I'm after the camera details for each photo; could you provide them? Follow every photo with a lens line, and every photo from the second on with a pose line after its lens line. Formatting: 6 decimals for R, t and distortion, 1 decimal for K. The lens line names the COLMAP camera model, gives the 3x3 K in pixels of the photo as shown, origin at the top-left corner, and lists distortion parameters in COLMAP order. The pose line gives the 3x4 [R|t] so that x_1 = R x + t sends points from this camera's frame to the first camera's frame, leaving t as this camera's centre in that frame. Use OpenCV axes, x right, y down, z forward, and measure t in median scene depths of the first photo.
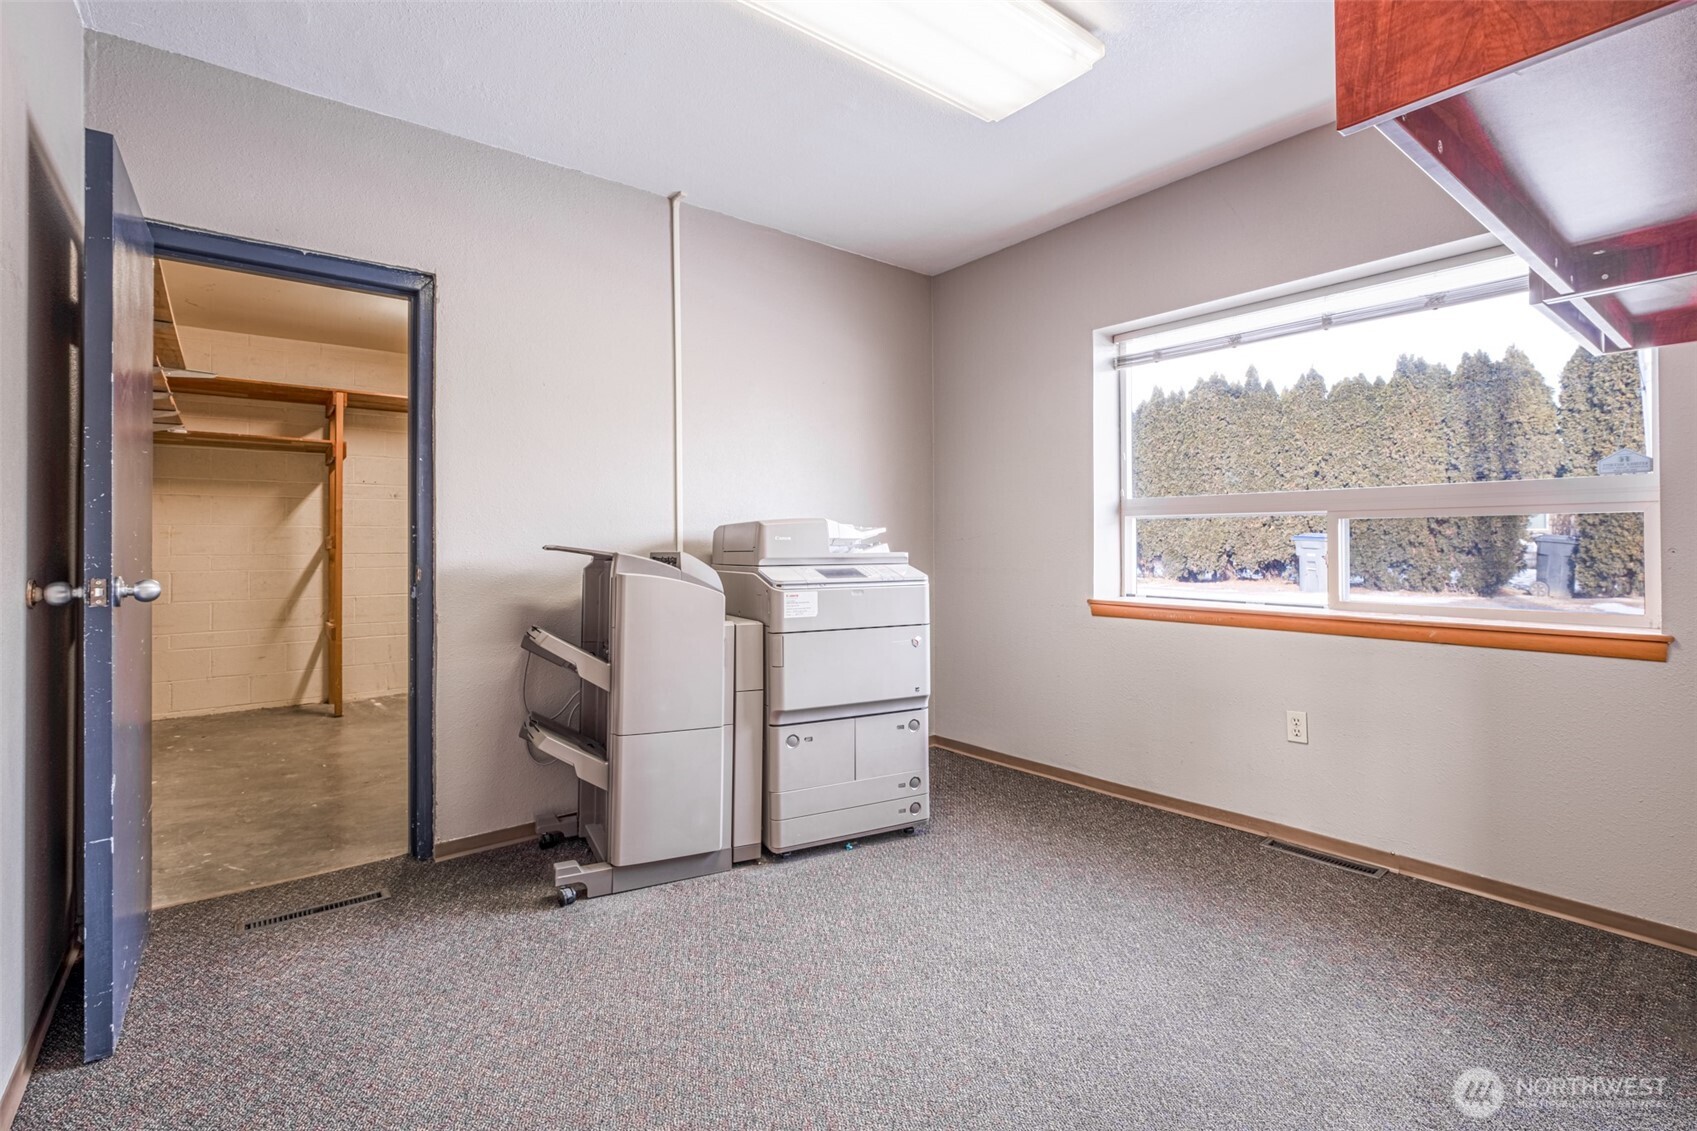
lens RADIAL K [[763.0, 0, 843.0], [0, 763.0, 525.2], [0, 0, 1]] dist [0.000327, 0.000006]
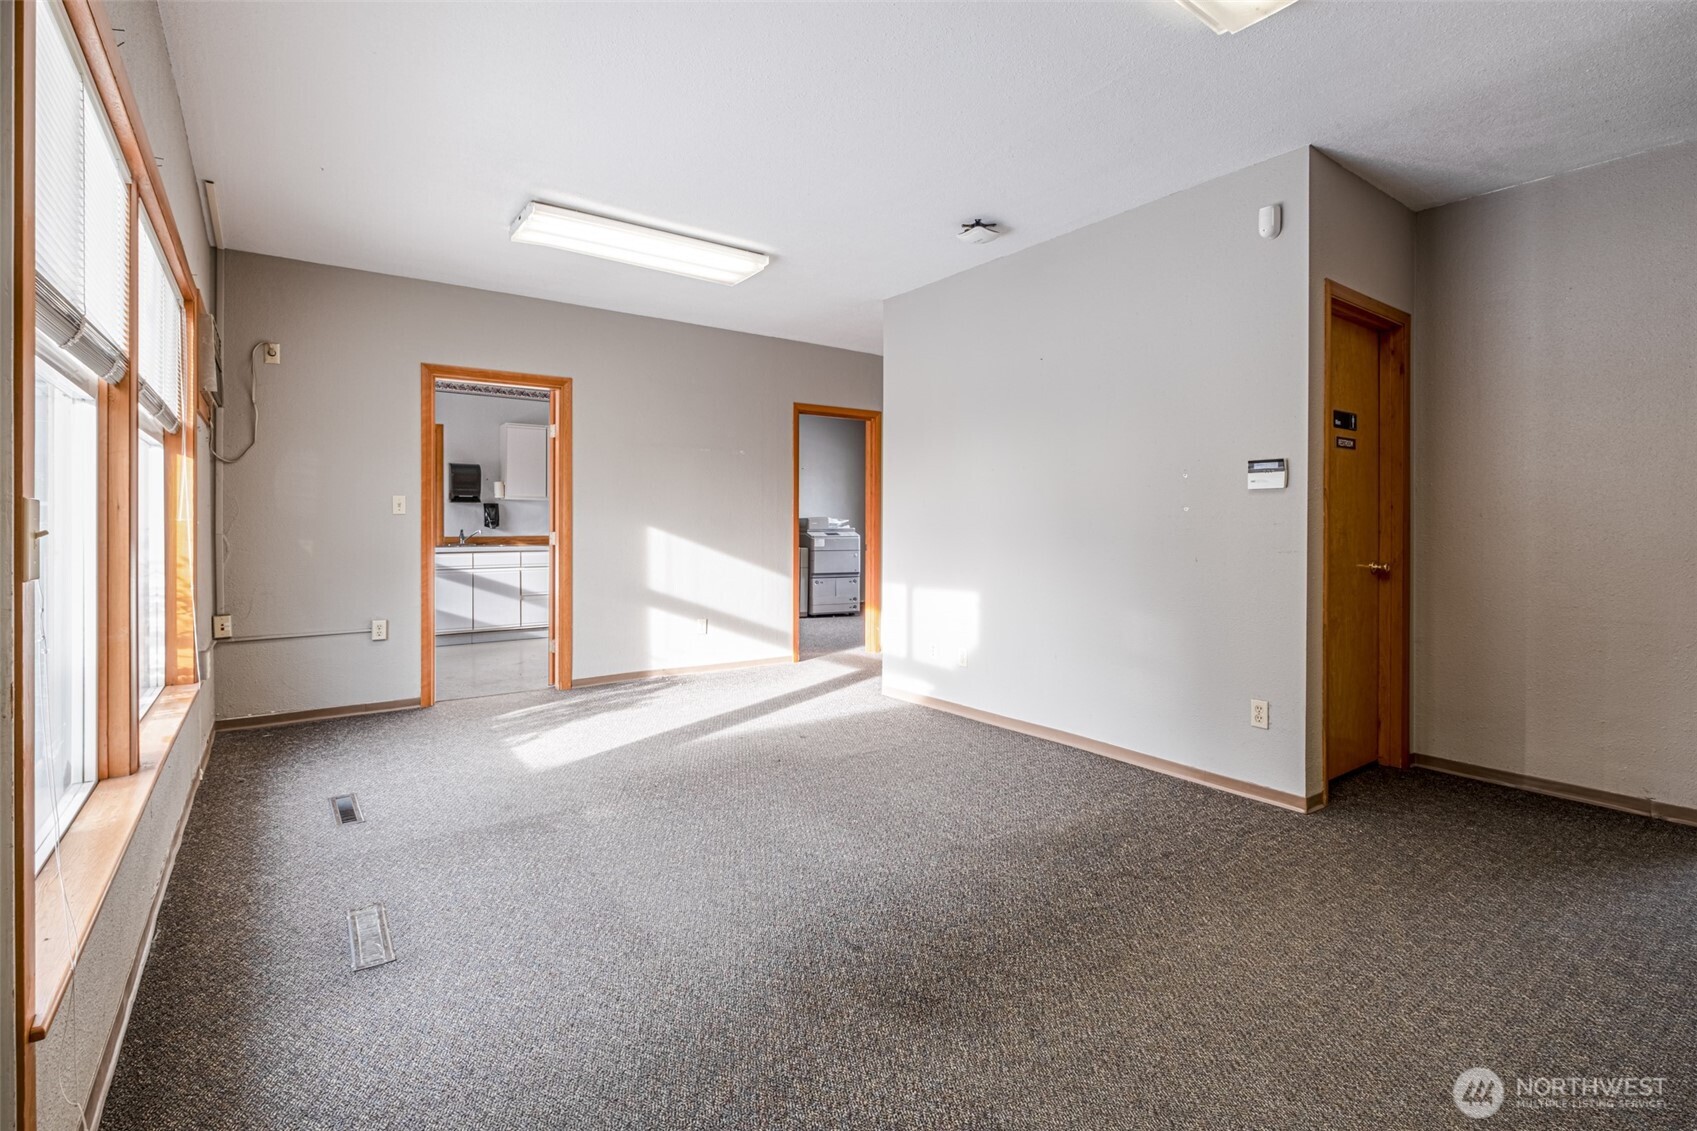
lens RADIAL K [[763.0, 0, 843.0], [0, 763.0, 525.2], [0, 0, 1]] dist [0.000327, 0.000006]
pose [[0.999641, 0.009934, -0.024885, 0.179299], [-0.010173, 0.999903, -0.009509, 0.083349], [0.024788, 0.009759, 0.999645, -3.263245]]
